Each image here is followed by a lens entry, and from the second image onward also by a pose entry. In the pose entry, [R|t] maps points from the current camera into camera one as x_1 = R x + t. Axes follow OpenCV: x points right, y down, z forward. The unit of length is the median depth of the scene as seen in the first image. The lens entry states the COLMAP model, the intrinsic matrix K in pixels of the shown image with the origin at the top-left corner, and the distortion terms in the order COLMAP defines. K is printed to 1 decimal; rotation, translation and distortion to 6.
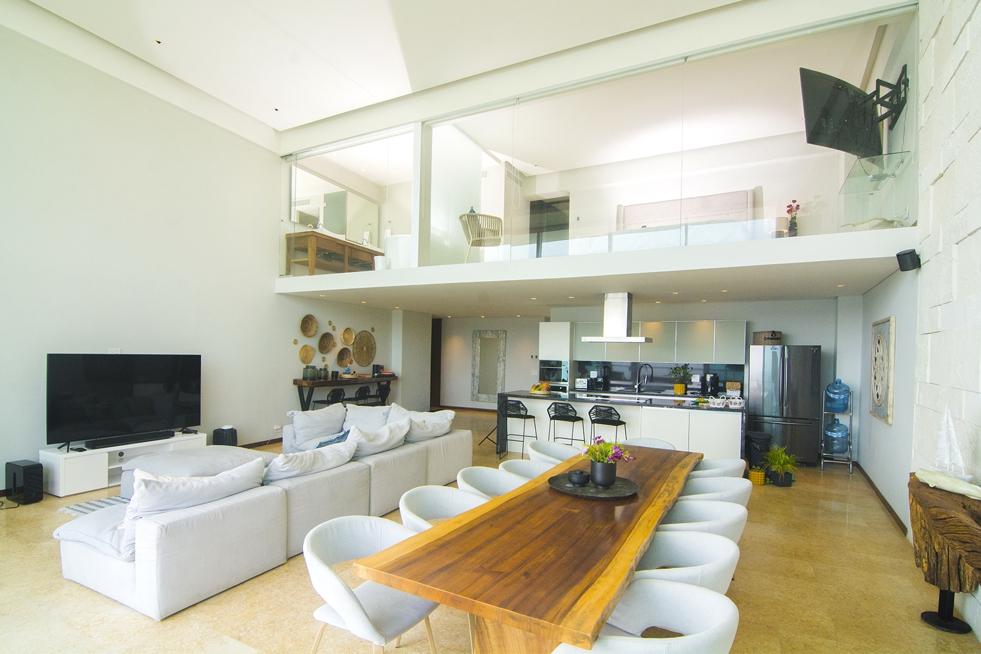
lens RADIAL K [[482.1, 0, 491.8], [0, 482.1, 335.6], [0, 0, 1]] dist [-0.004592, -0.000368]
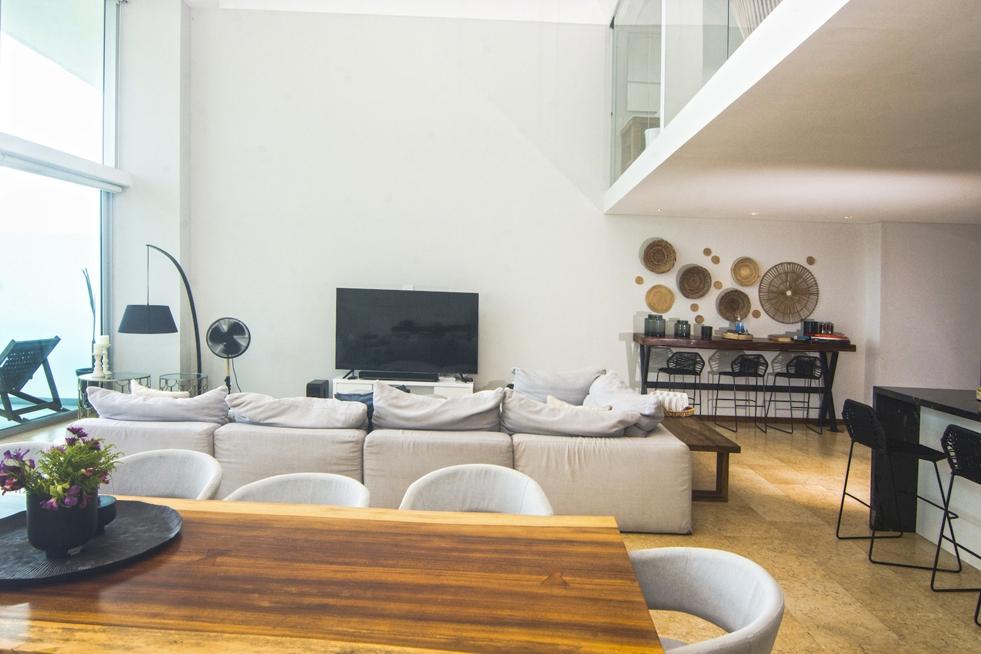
lens RADIAL K [[626.5, 0, 486.9], [0, 626.5, 299.6], [0, 0, 1]] dist [0.001451, -0.010747]
pose [[0.428257, 0.001201, -0.903656, 0.316600], [0.005342, 0.999978, 0.003861, 0.035443], [0.903641, -0.006481, 0.428241, 0.399517]]
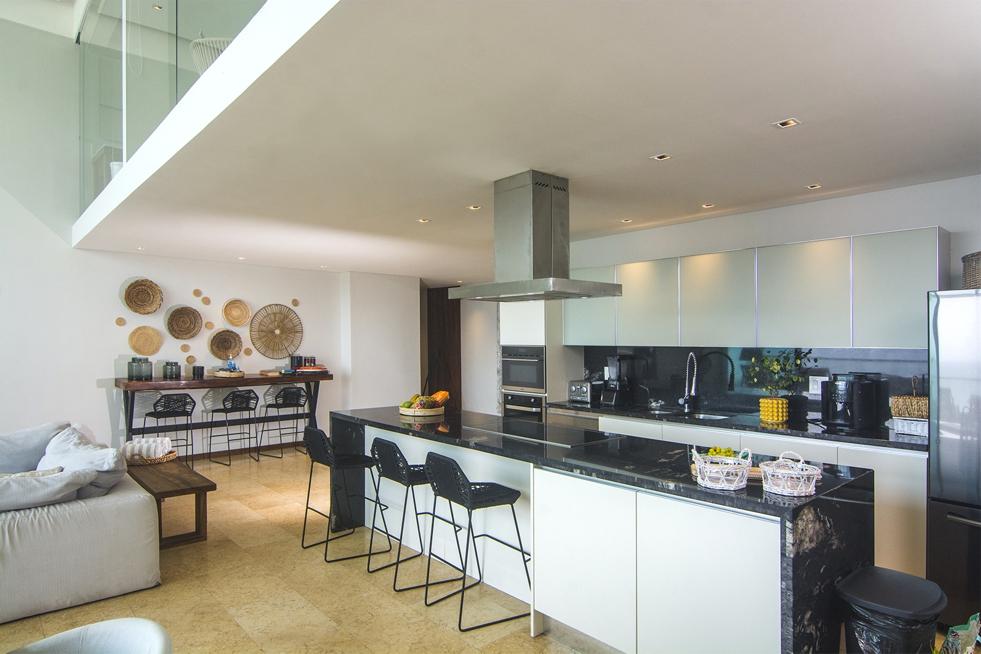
lens RADIAL K [[576.3, 0, 493.1], [0, 576.3, 331.4], [0, 0, 1]] dist [-0.012501, -0.005405]
pose [[0.933773, -0.020448, -0.357281, 0.339432], [0.026293, 0.999588, 0.011510, 0.029885], [0.356899, -0.020142, 0.933926, 0.442285]]
